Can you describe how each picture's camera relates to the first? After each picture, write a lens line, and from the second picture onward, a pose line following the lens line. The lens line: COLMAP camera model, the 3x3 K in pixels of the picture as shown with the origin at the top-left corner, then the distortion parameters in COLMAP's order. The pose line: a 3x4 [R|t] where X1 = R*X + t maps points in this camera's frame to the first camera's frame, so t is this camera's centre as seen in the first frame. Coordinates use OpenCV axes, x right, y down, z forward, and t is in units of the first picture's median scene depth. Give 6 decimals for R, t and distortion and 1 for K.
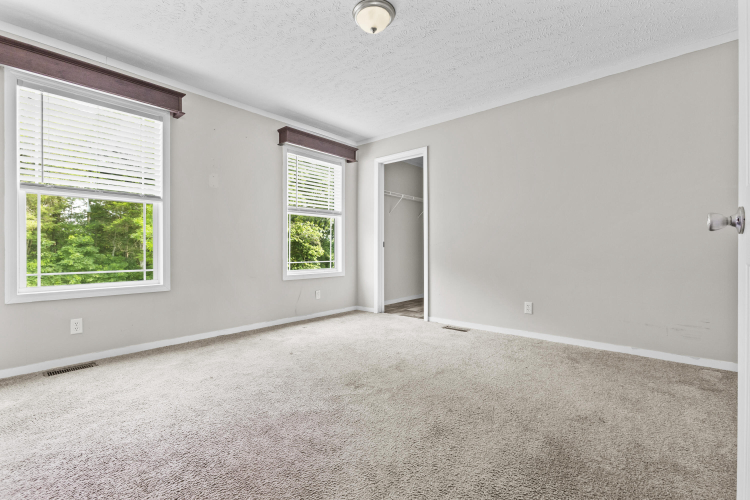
lens RADIAL K [[348.0, 0, 375.0], [0, 348.0, 250.0], [0, 0, 1]] dist [-0.011143, 0.000005]
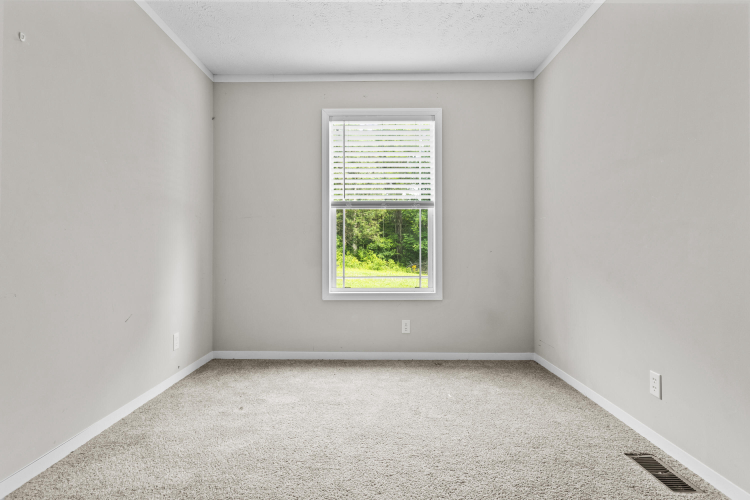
lens RADIAL K [[405.4, 0, 375.0], [0, 405.4, 250.0], [0, 0, 1]] dist [0.088384, 0.000113]
pose [[0.644672, -0.009120, -0.764405, 0.159734], [-0.003947, 0.999876, -0.015259, -0.001818], [0.764449, 0.012854, 0.644556, 0.183018]]
